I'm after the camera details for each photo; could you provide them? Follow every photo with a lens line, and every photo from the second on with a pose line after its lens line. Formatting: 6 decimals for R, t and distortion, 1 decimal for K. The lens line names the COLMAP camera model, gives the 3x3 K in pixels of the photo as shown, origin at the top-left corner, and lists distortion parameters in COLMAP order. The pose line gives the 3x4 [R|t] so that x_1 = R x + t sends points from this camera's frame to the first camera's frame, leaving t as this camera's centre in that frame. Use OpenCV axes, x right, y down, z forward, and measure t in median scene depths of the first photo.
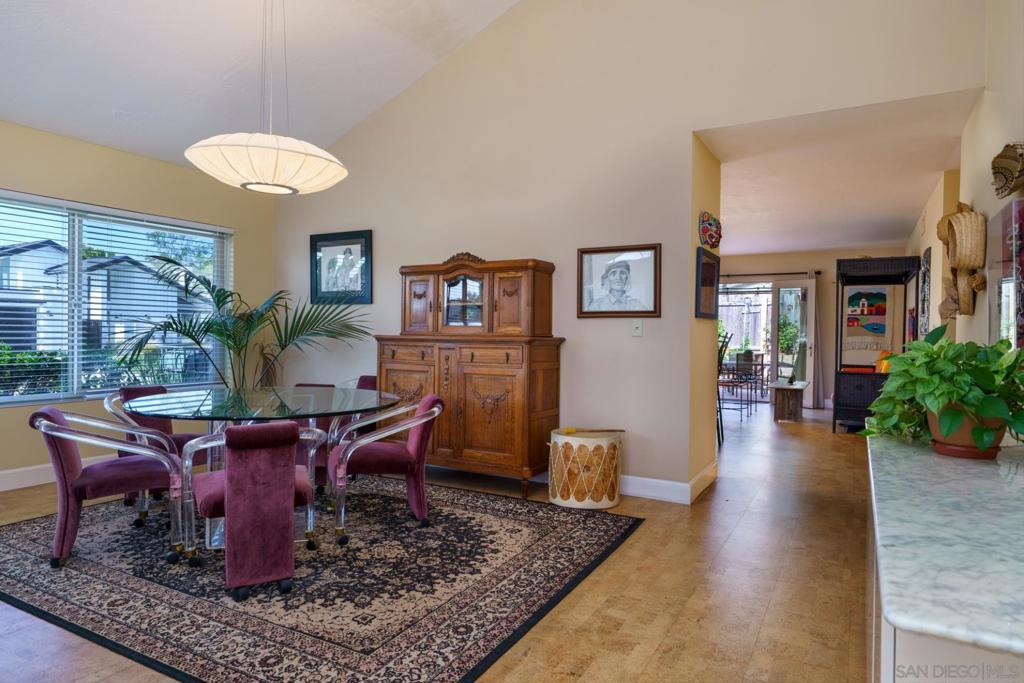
lens RADIAL K [[604.8, 0, 509.5], [0, 604.8, 343.6], [0, 0, 1]] dist [-0.002628, -0.000349]
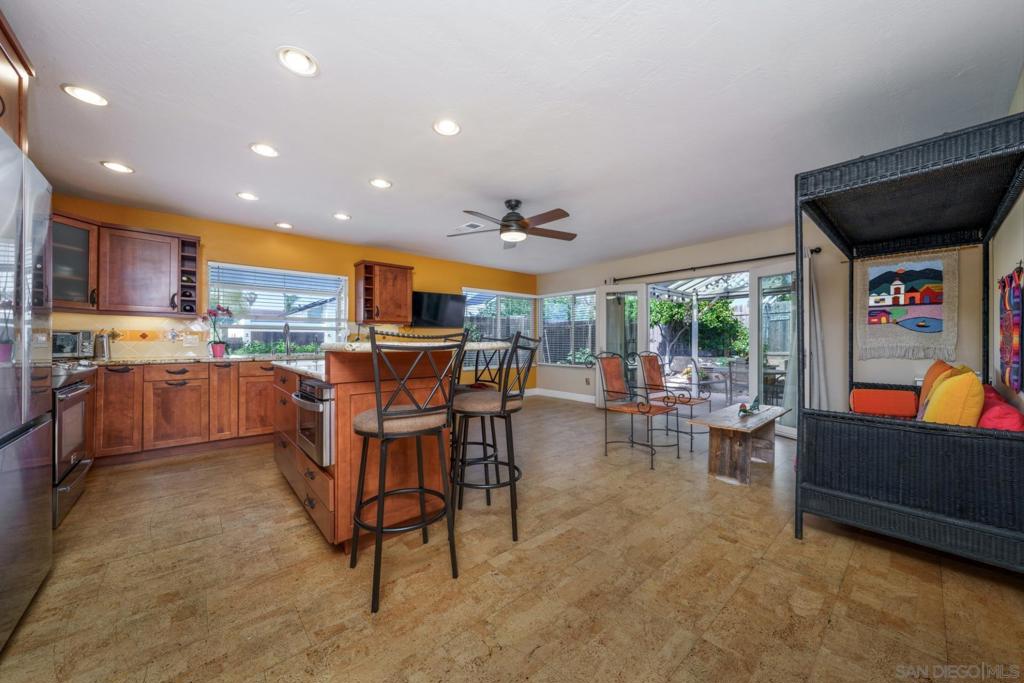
lens RADIAL K [[363.9, 0, 512.6], [0, 363.9, 342.6], [0, 0, 1]] dist [-0.005626, 0.000267]
pose [[0.946709, -0.012710, -0.321840, 0.316417], [0.005818, 0.999733, -0.022368, -0.000693], [0.322038, 0.019304, 0.946530, 0.495724]]
